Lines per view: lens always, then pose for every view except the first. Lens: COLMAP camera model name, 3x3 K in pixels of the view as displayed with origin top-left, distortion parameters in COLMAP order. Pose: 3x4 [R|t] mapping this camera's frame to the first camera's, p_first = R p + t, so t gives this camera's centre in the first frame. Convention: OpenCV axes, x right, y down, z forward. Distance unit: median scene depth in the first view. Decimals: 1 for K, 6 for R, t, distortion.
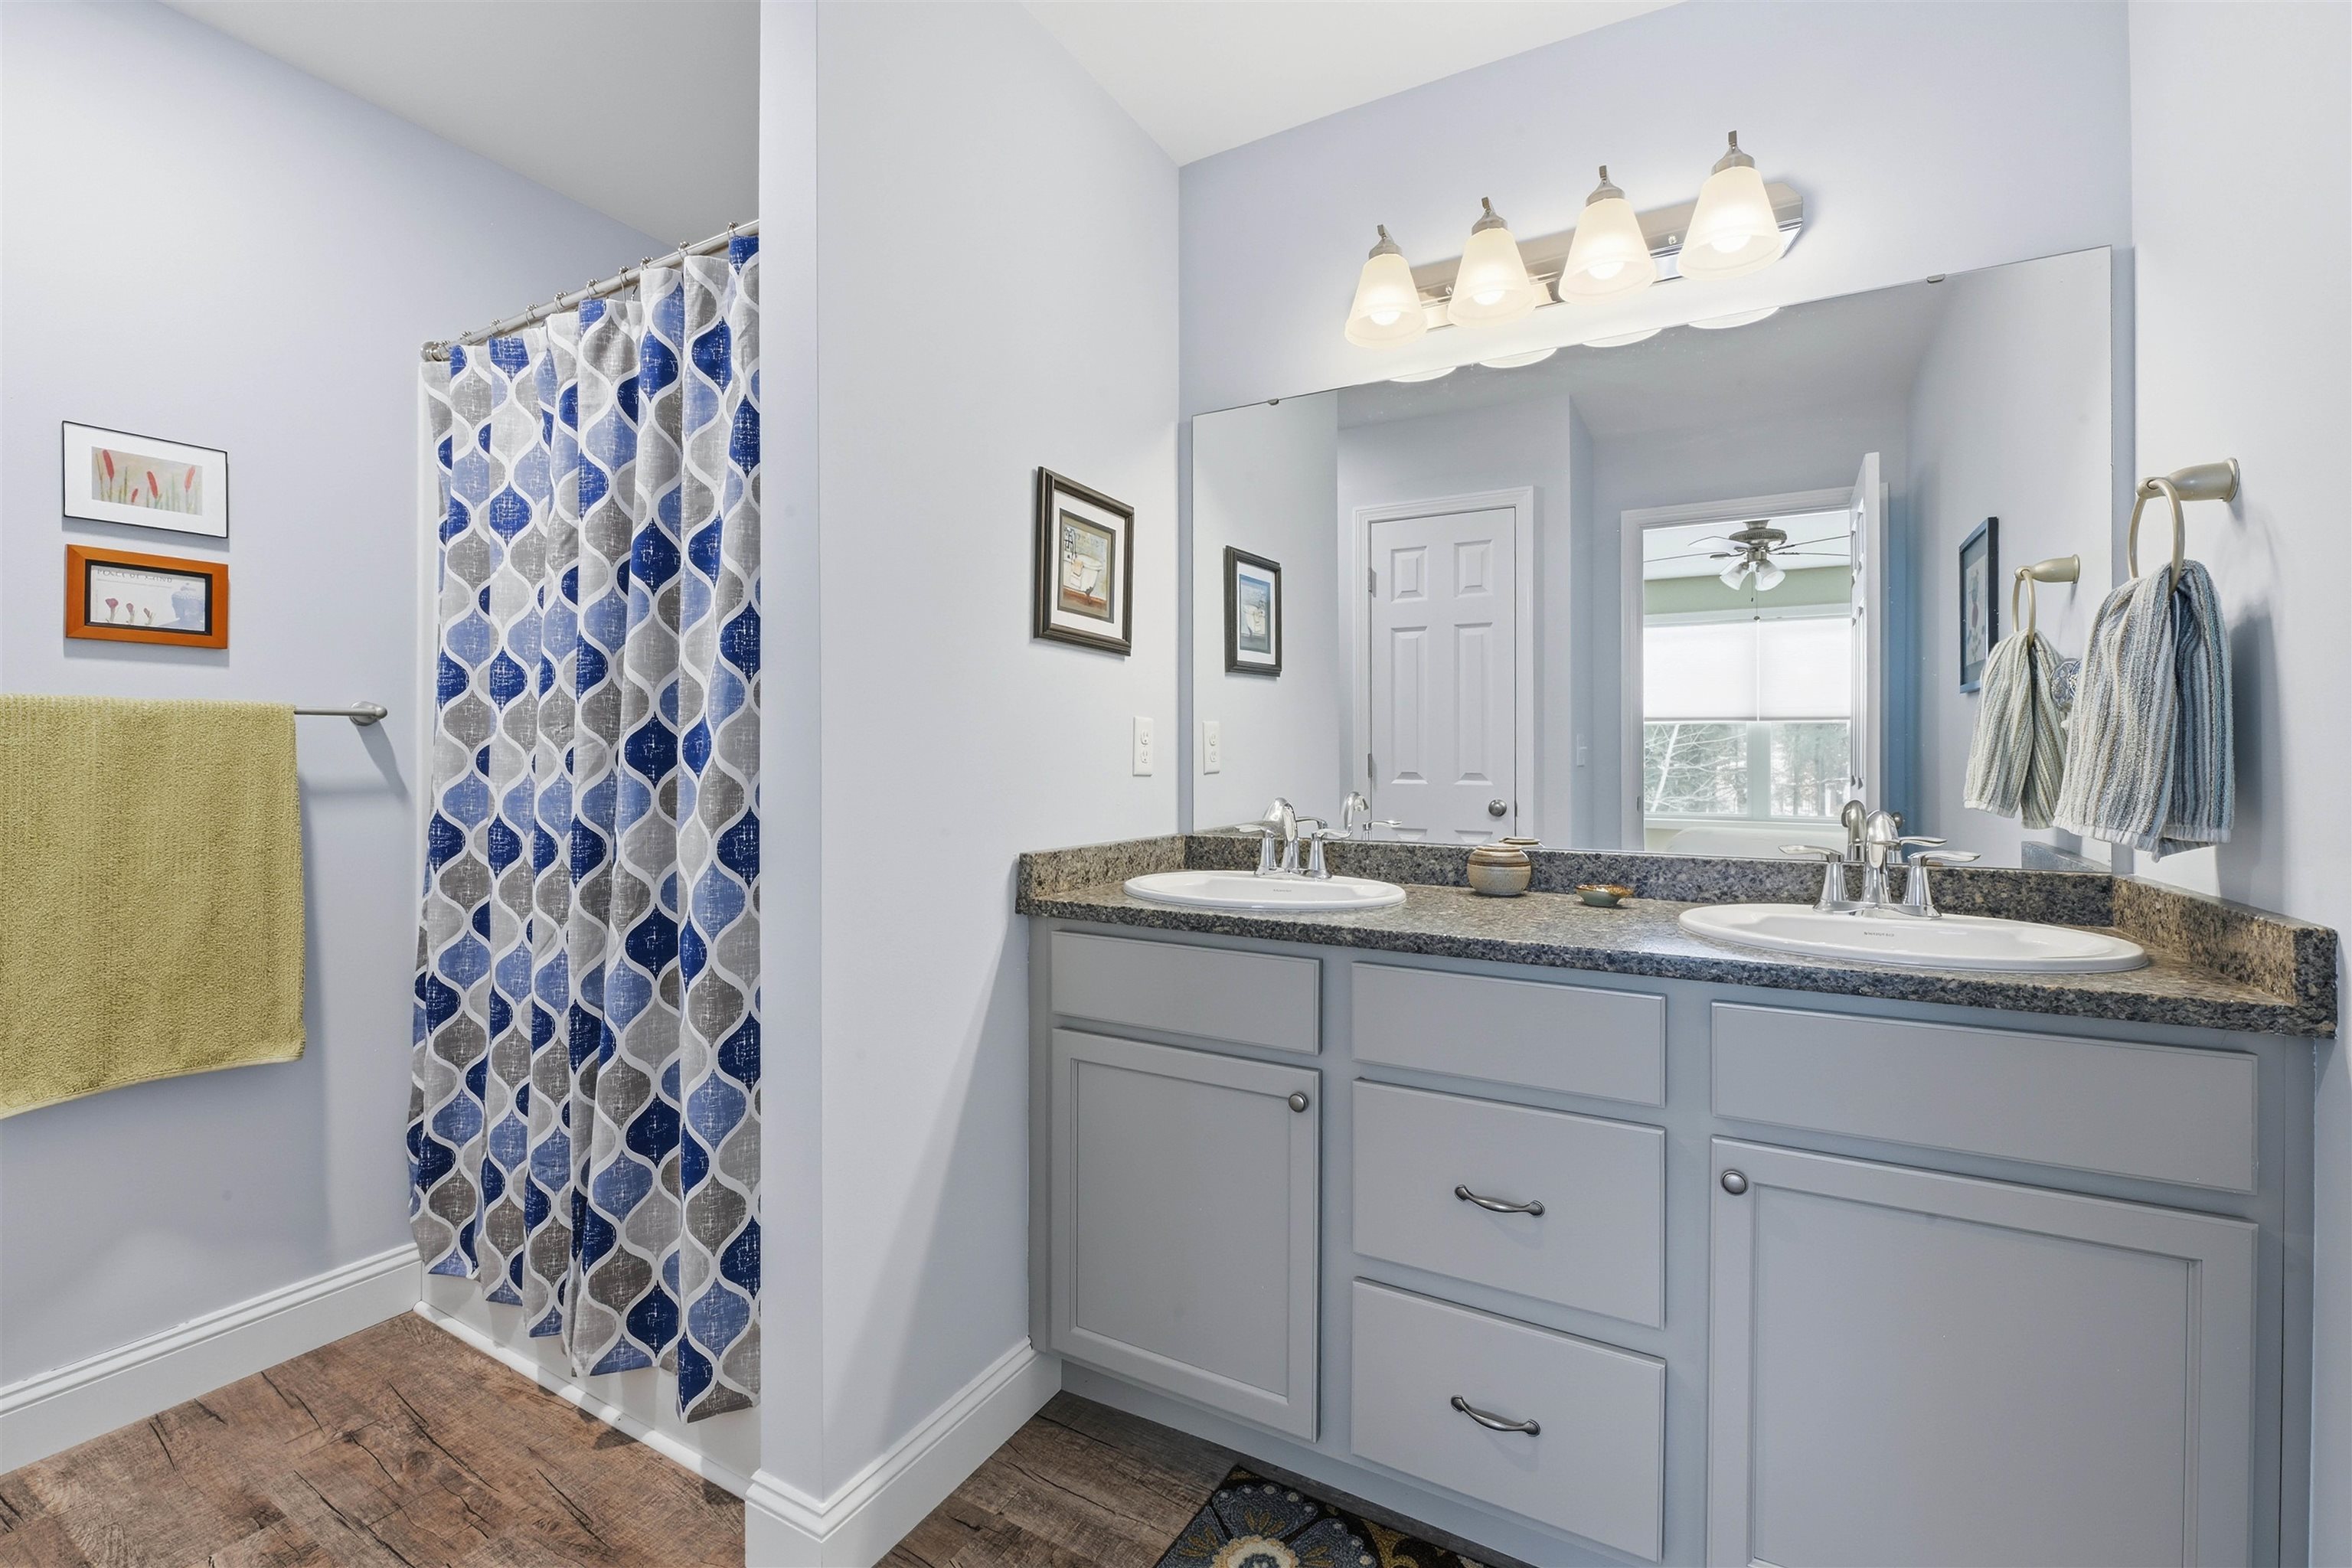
lens RADIAL K [[985.2, 0, 1176.3], [0, 985.2, 767.1], [0, 0, 1]] dist [-0.001047, 0.000148]
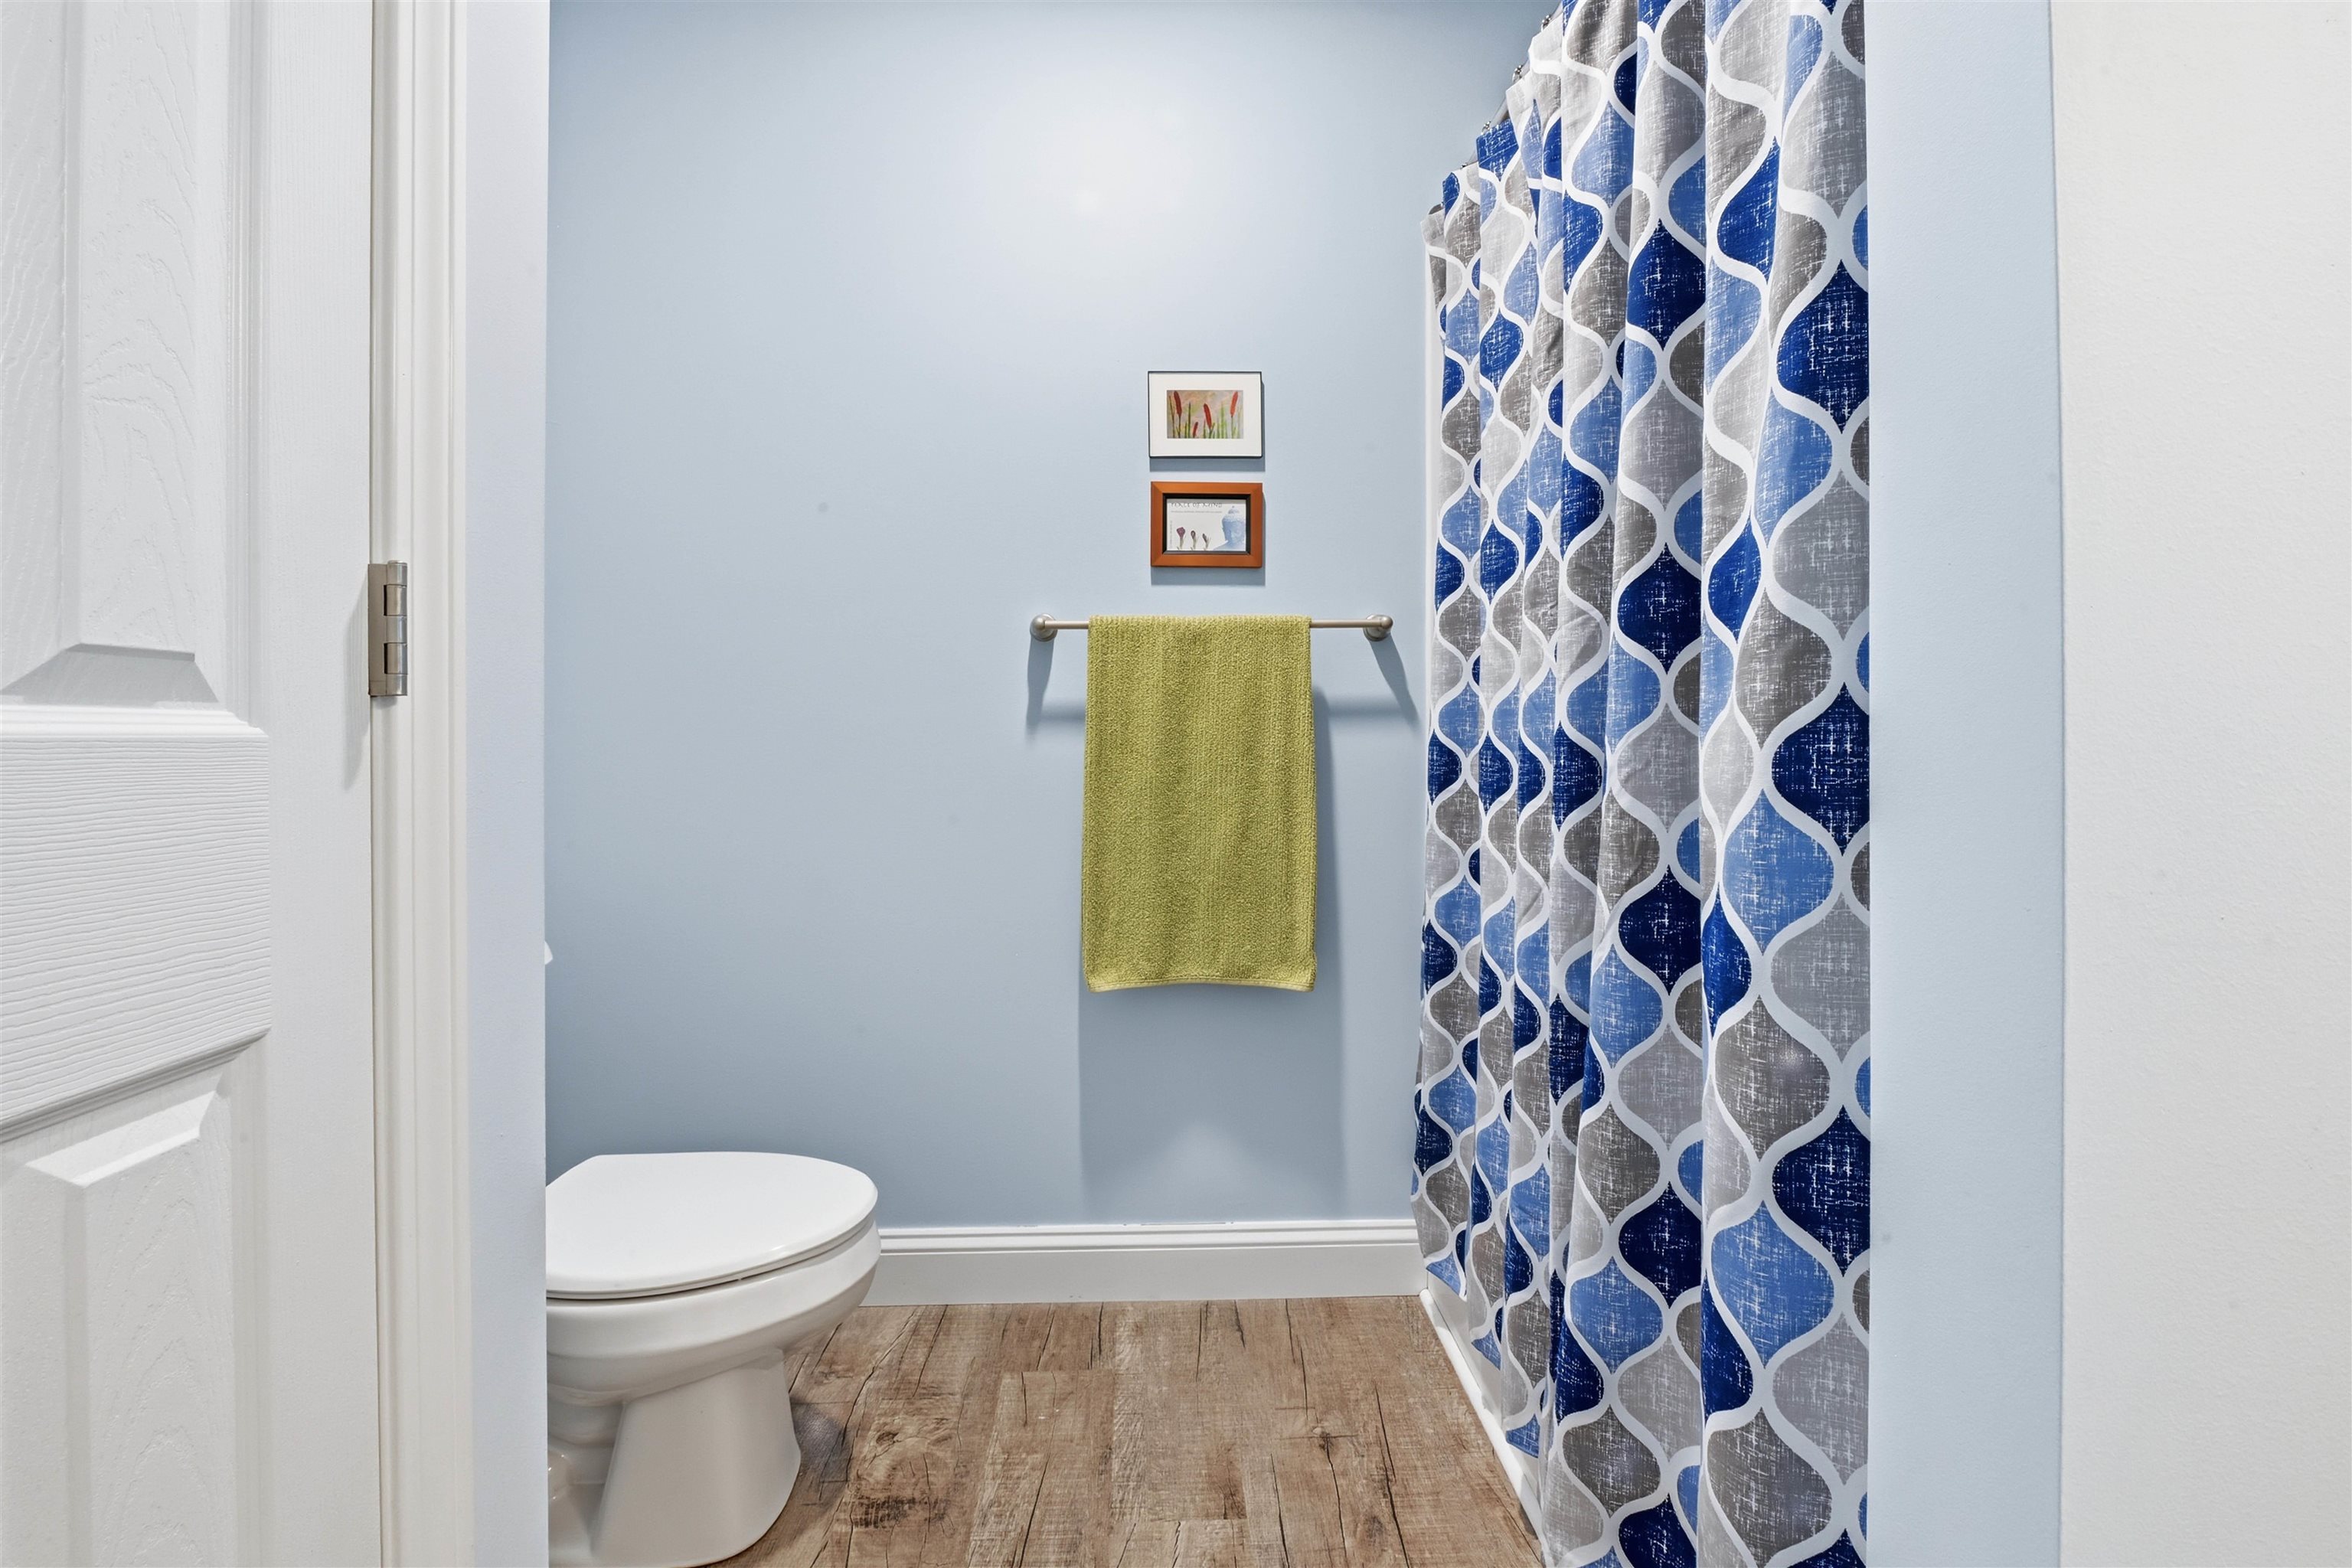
lens RADIAL K [[943.2, 0, 1174.5], [0, 943.2, 743.5], [0, 0, 1]] dist [-0.010764, -0.000262]
pose [[0.514418, -0.001883, -0.857538, -0.196245], [0.000448, 0.999998, -0.001928, 0.066128], [0.857540, 0.000608, 0.514418, 0.455432]]
